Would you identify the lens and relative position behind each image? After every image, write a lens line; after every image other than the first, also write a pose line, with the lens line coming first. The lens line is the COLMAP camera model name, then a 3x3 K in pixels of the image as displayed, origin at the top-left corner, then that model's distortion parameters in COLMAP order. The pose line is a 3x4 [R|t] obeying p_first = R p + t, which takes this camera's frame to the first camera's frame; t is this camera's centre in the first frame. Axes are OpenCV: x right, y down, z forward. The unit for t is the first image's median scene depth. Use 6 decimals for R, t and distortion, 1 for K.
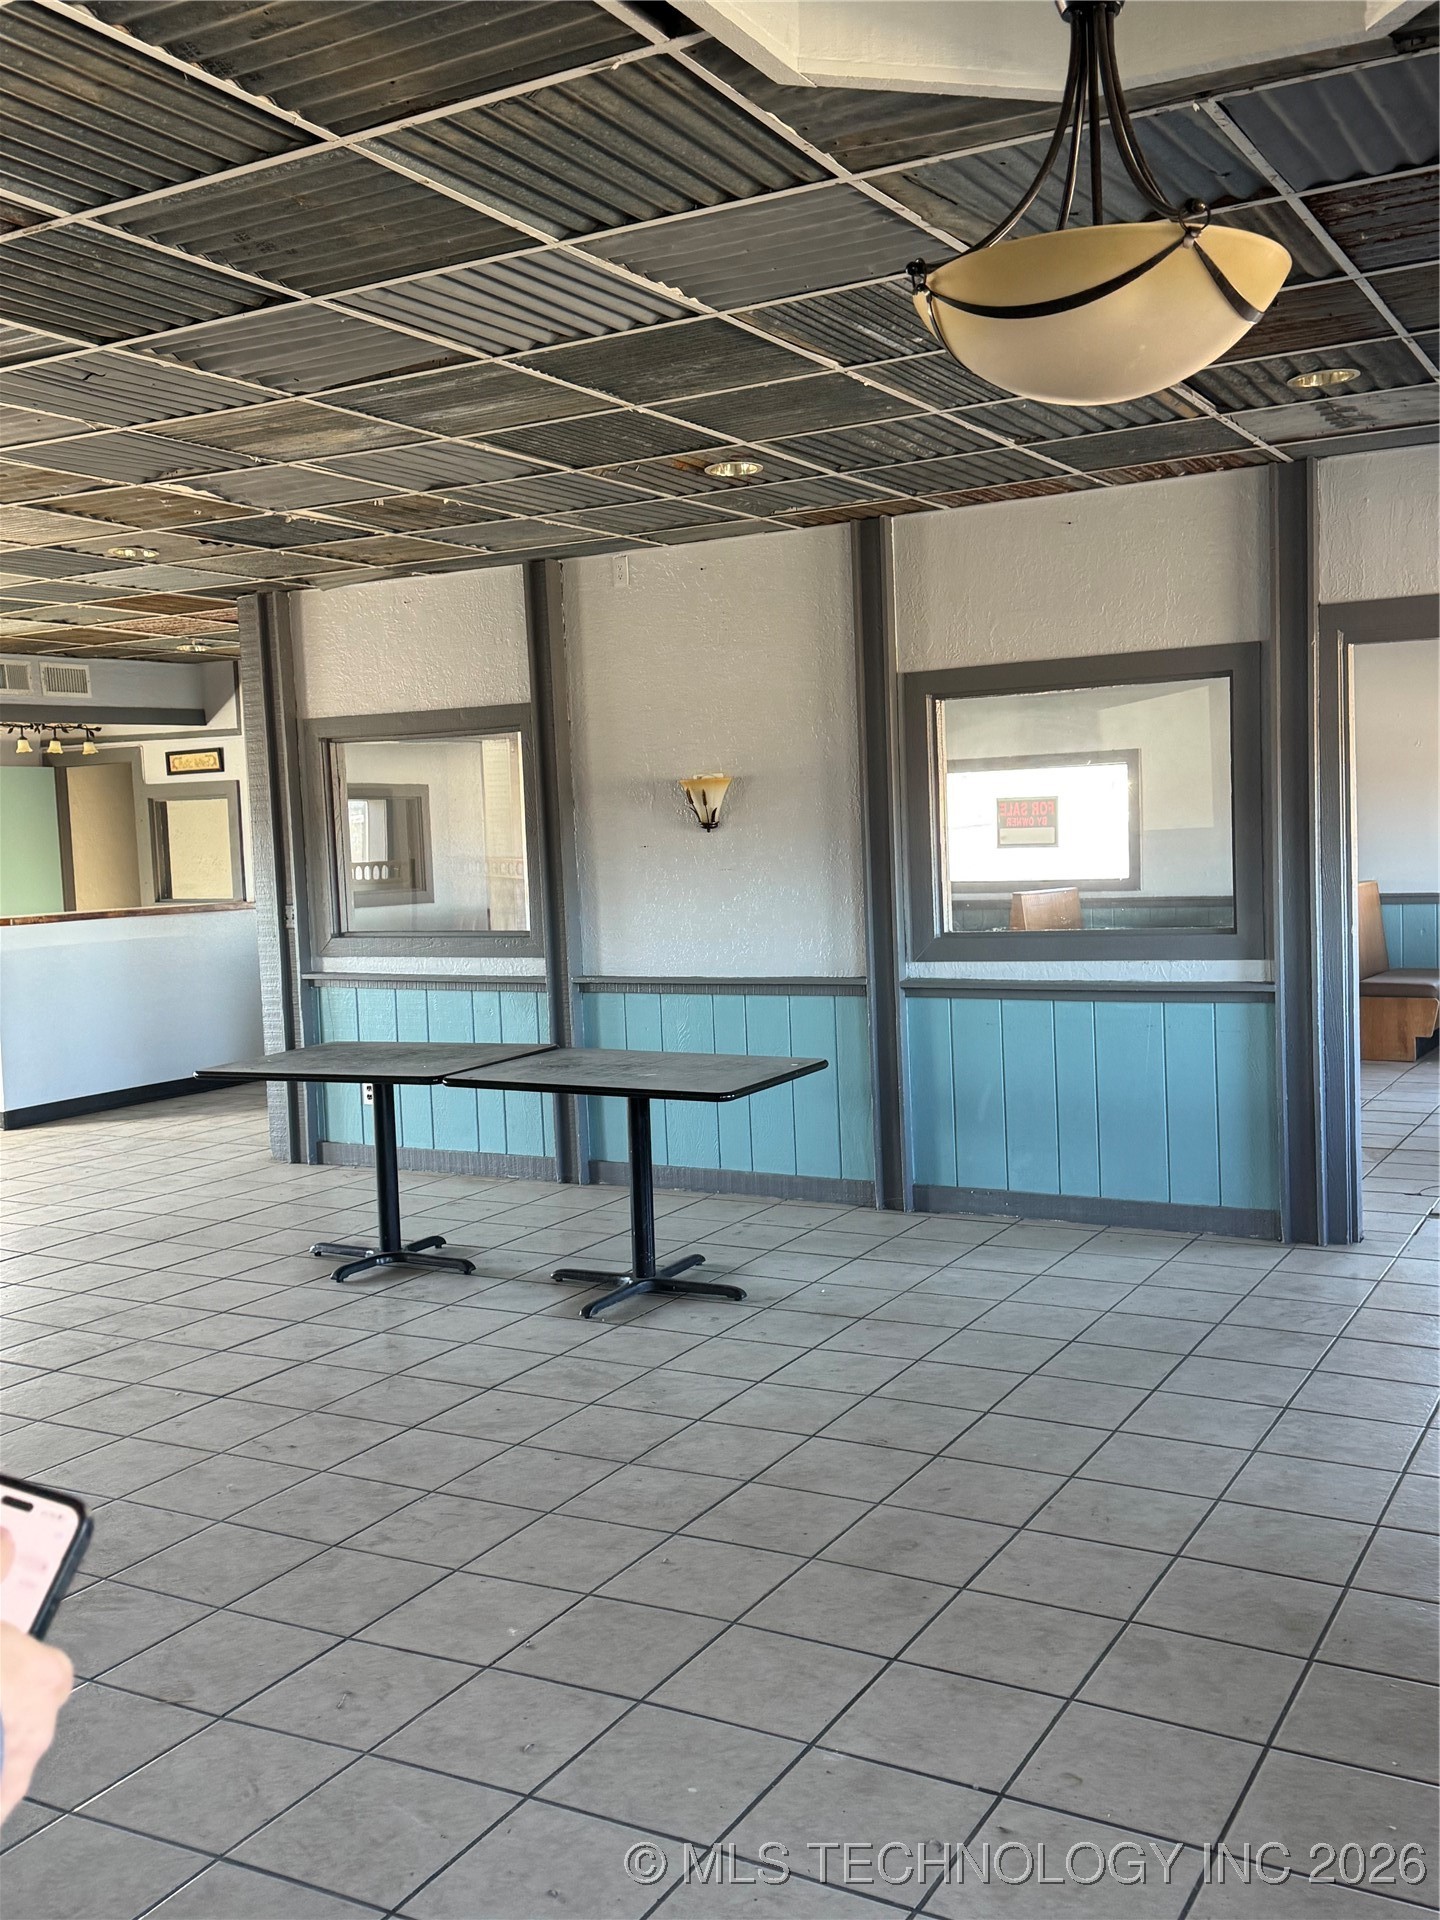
lens RADIAL K [[1770.0, 0, 728.7], [0, 1770.0, 967.2], [0, 0, 1]] dist [0.173406, -0.375031]
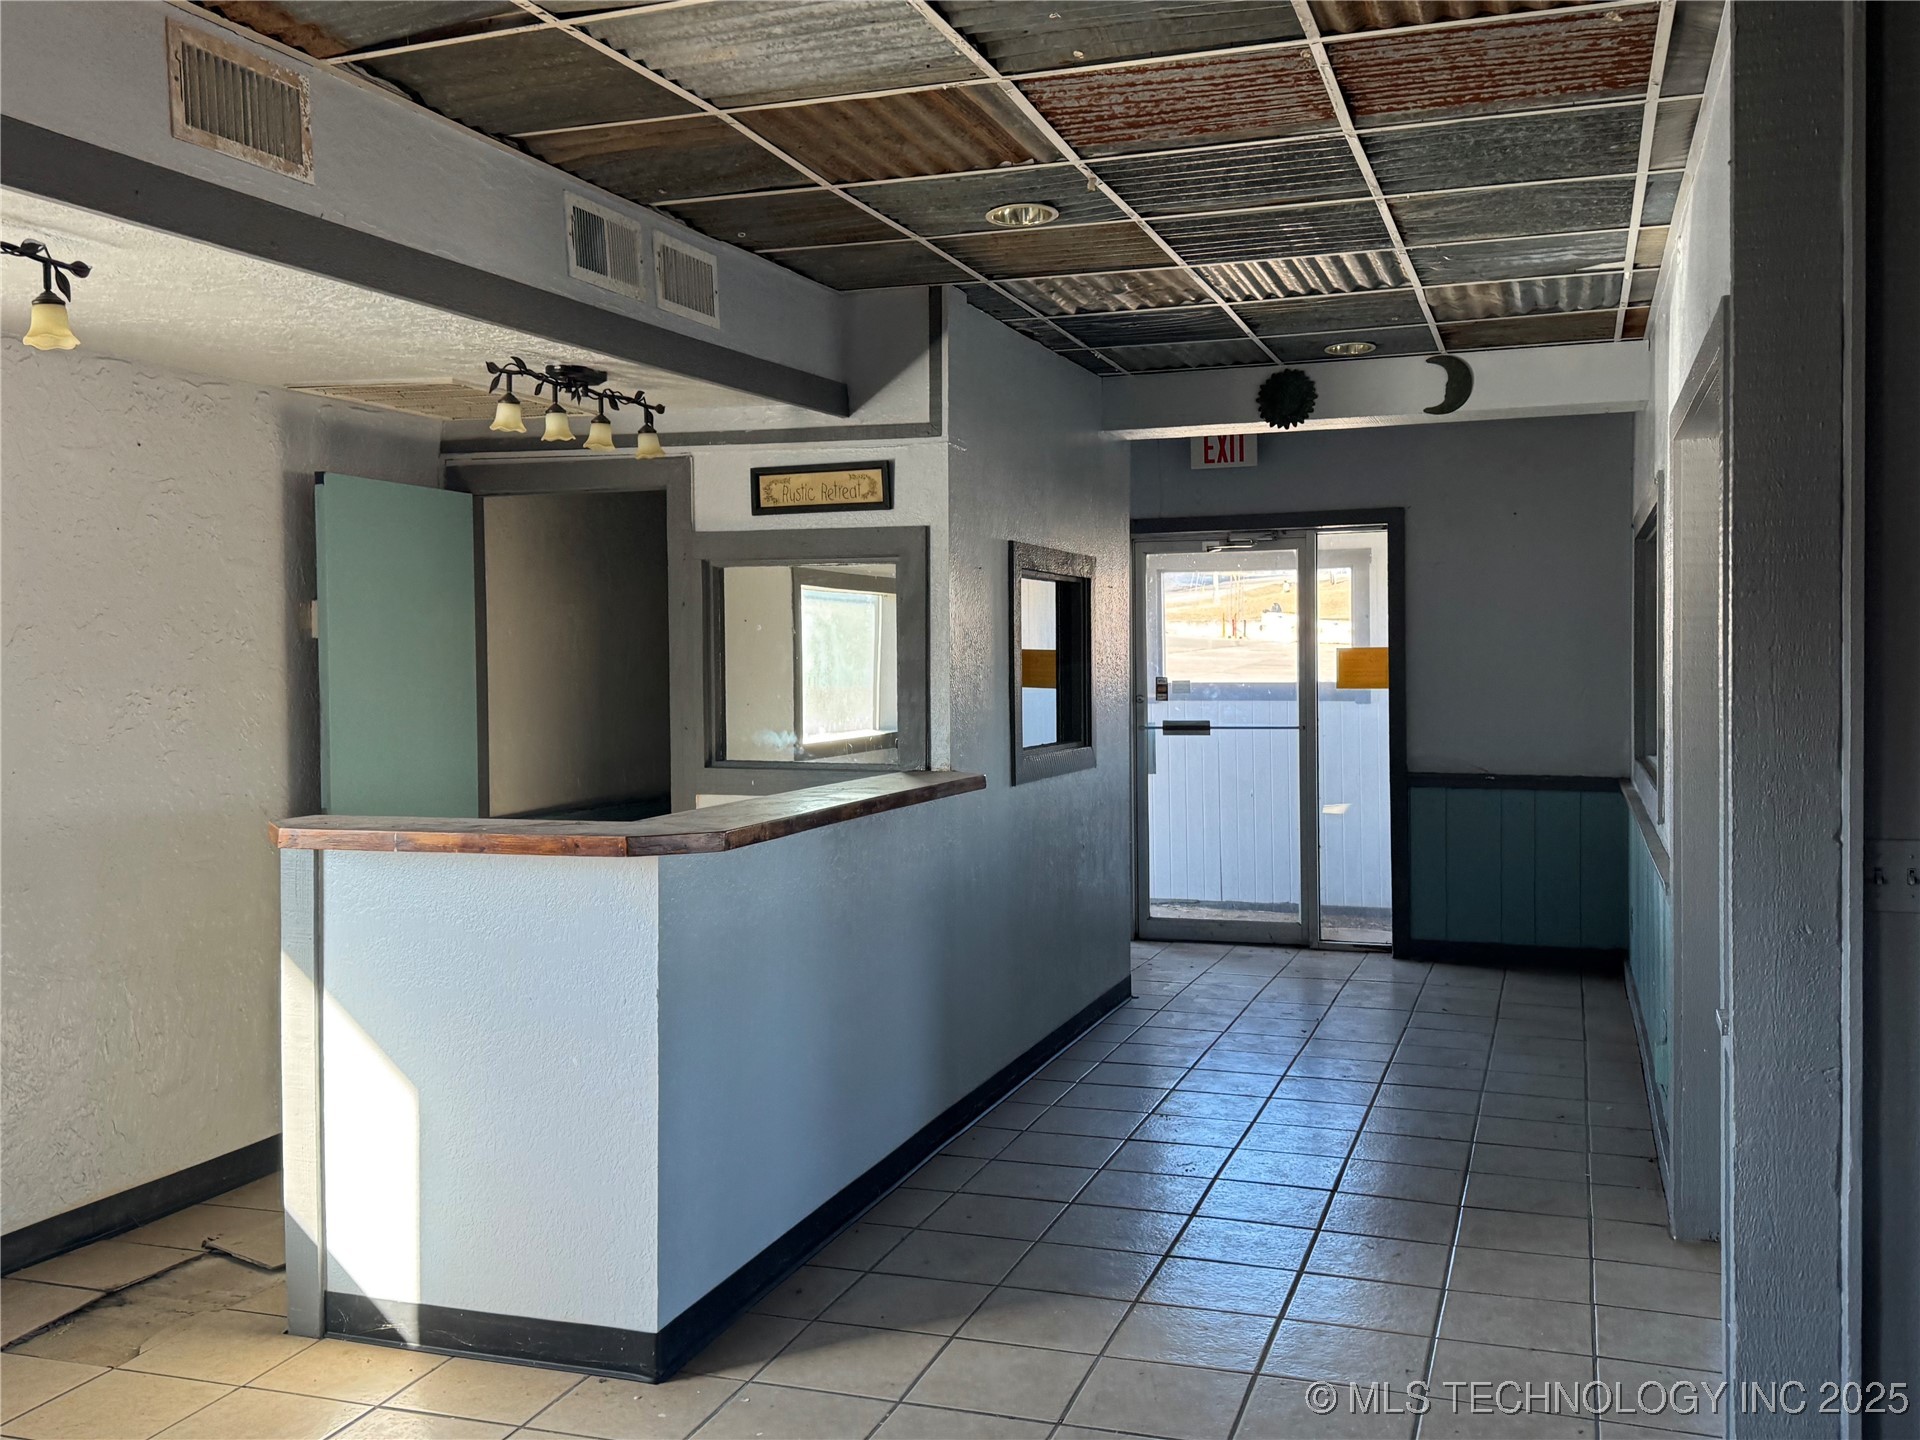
lens RADIAL K [[1770.0, 0, 956.1], [0, 1770.0, 706.4], [0, 0, 1]] dist [0.173406, -0.375031]
pose [[0.979641, 0.023403, 0.199387, -0.364922], [-0.013369, 0.998582, -0.051521, -0.029561], [-0.200310, 0.047806, 0.978565, 0.522256]]
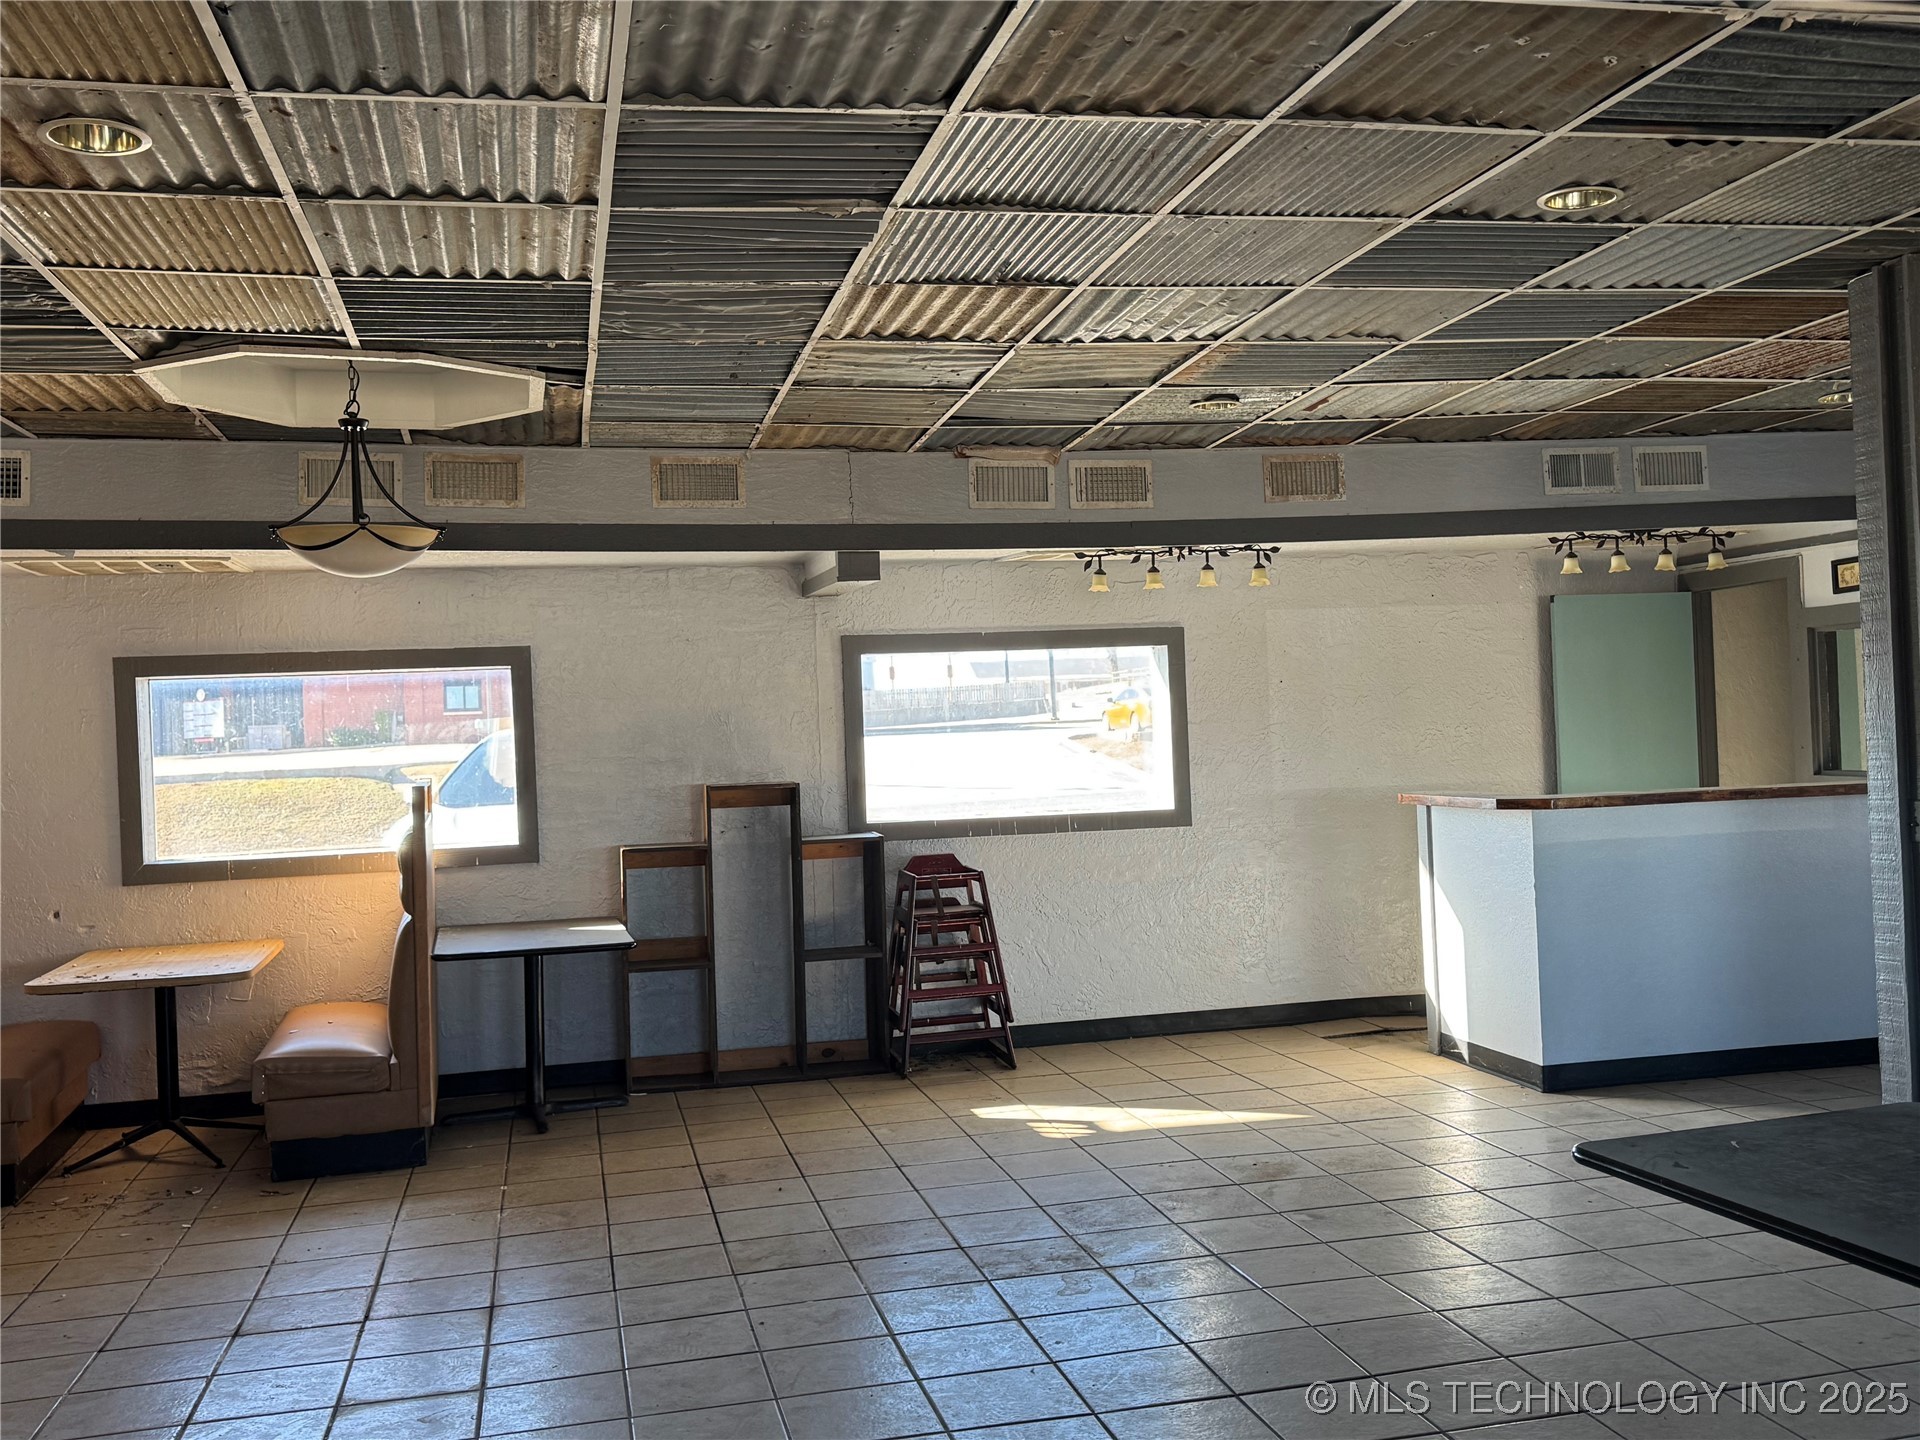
lens RADIAL K [[1770.0, 0, 956.1], [0, 1770.0, 706.4], [0, 0, 1]] dist [0.173406, -0.375031]
pose [[0.666778, -0.000096, -0.745256, -0.017899], [-0.042576, 0.998362, -0.038222, -0.022289], [0.744039, 0.057215, 0.665682, 0.290291]]
